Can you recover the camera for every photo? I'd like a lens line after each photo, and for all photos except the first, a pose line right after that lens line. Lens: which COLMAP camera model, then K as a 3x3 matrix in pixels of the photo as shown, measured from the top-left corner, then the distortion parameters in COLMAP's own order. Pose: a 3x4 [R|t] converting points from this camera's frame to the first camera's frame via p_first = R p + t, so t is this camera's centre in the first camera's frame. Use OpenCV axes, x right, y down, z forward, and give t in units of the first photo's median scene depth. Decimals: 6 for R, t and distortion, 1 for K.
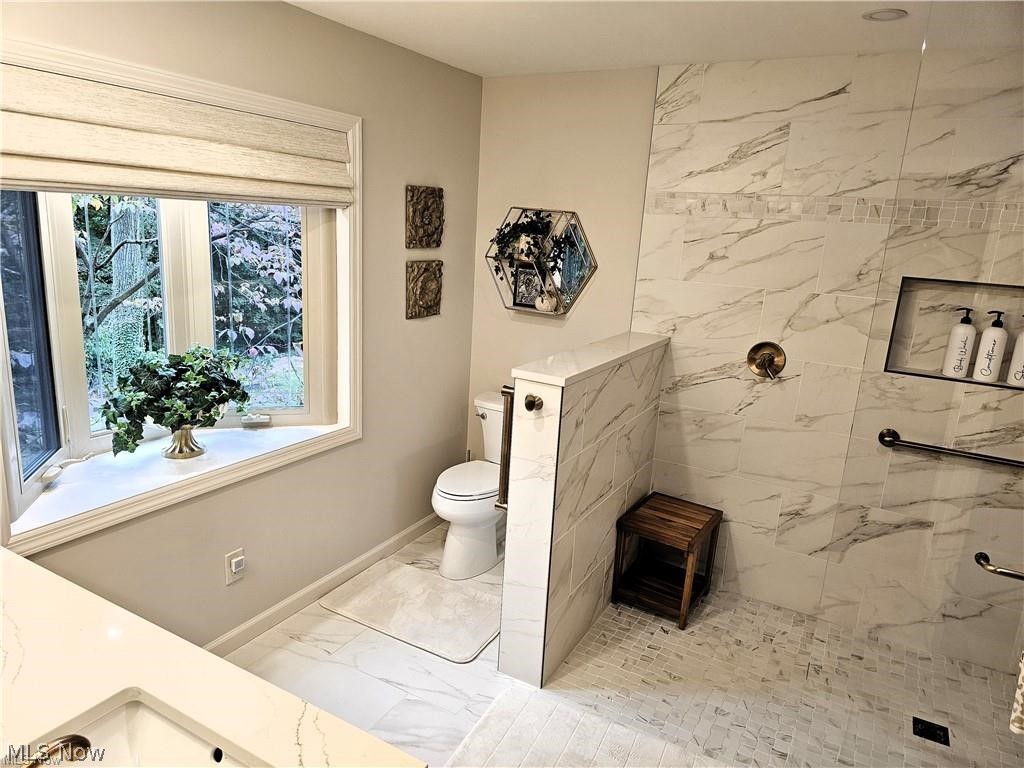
lens RADIAL K [[690.6, 0, 513.6], [0, 690.6, 389.4], [0, 0, 1]] dist [0.061993, -0.050480]
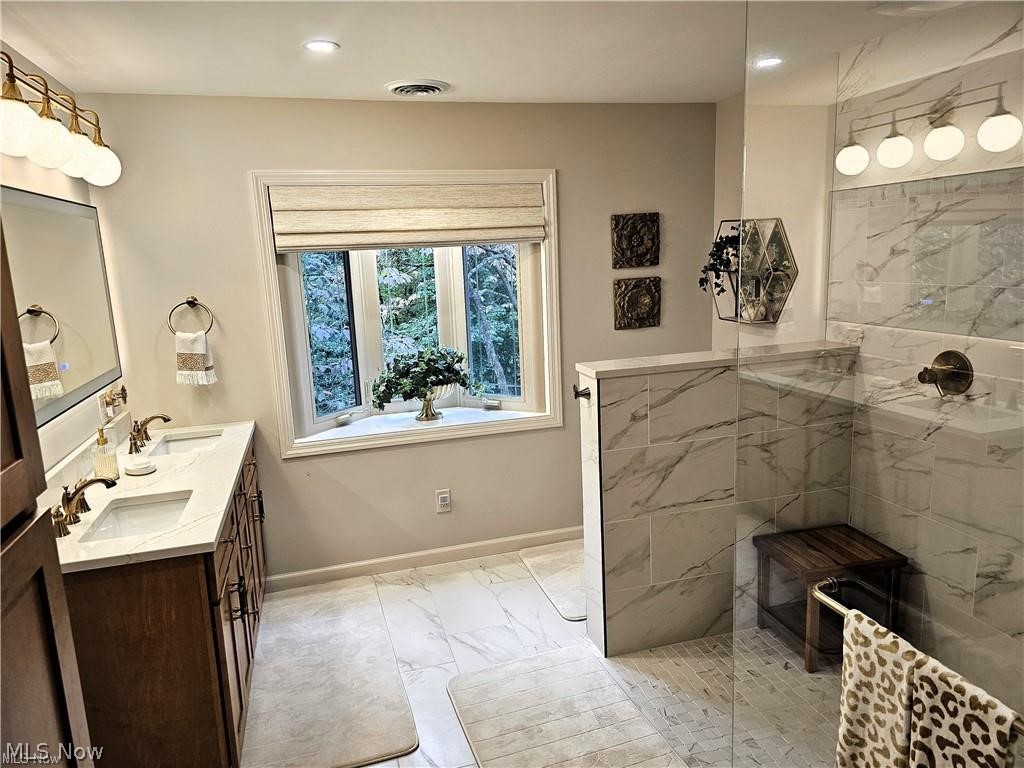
lens RADIAL K [[690.6, 0, 506.2], [0, 690.6, 381.3], [0, 0, 1]] dist [0.061993, -0.050480]
pose [[0.706265, 0.042466, -0.706673, 0.562758], [-0.085431, 0.996017, -0.025528, 0.030655], [0.702774, 0.078401, 0.707080, 0.067242]]
